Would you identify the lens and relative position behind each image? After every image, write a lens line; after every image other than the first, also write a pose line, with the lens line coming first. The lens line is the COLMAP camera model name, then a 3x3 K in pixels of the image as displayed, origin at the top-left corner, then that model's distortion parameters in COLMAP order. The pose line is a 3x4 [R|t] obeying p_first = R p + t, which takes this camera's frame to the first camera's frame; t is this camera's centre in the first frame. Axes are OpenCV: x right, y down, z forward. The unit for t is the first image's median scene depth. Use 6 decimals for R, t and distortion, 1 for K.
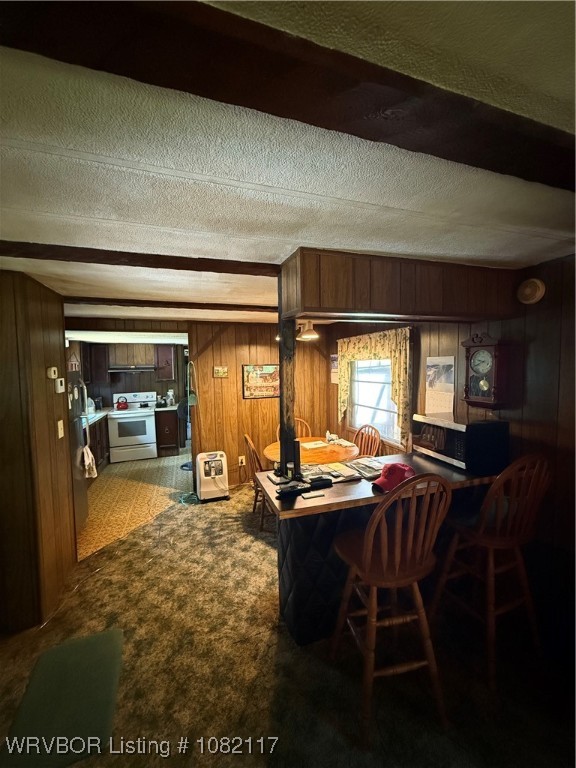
lens RADIAL K [[308.1, 0, 288.0], [0, 308.1, 384.0], [0, 0, 1]] dist [0.001503, 0.000032]
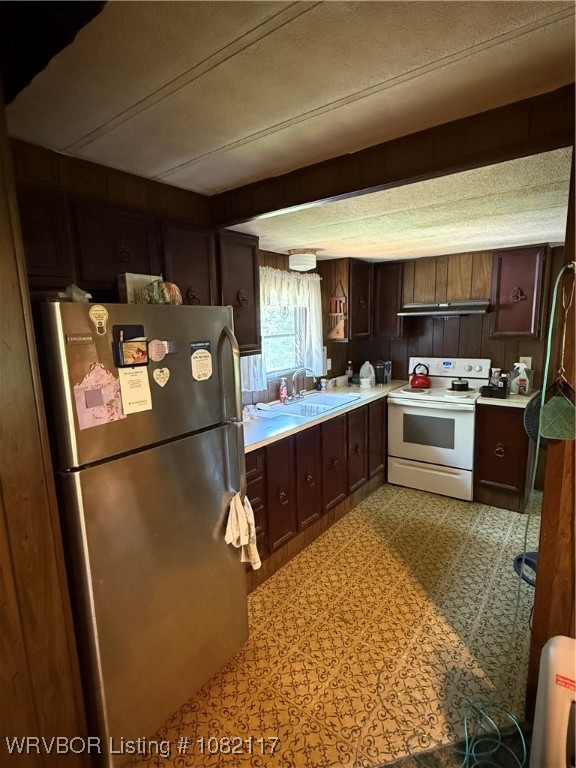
lens RADIAL K [[381.8, 0, 292.9], [0, 381.8, 381.5], [0, 0, 1]] dist [-0.004300, -0.000383]
pose [[0.561188, 0.133956, -0.816776, -0.134675], [-0.036666, 0.989871, 0.137152, -0.010797], [0.826876, -0.047020, 0.560416, 0.478311]]
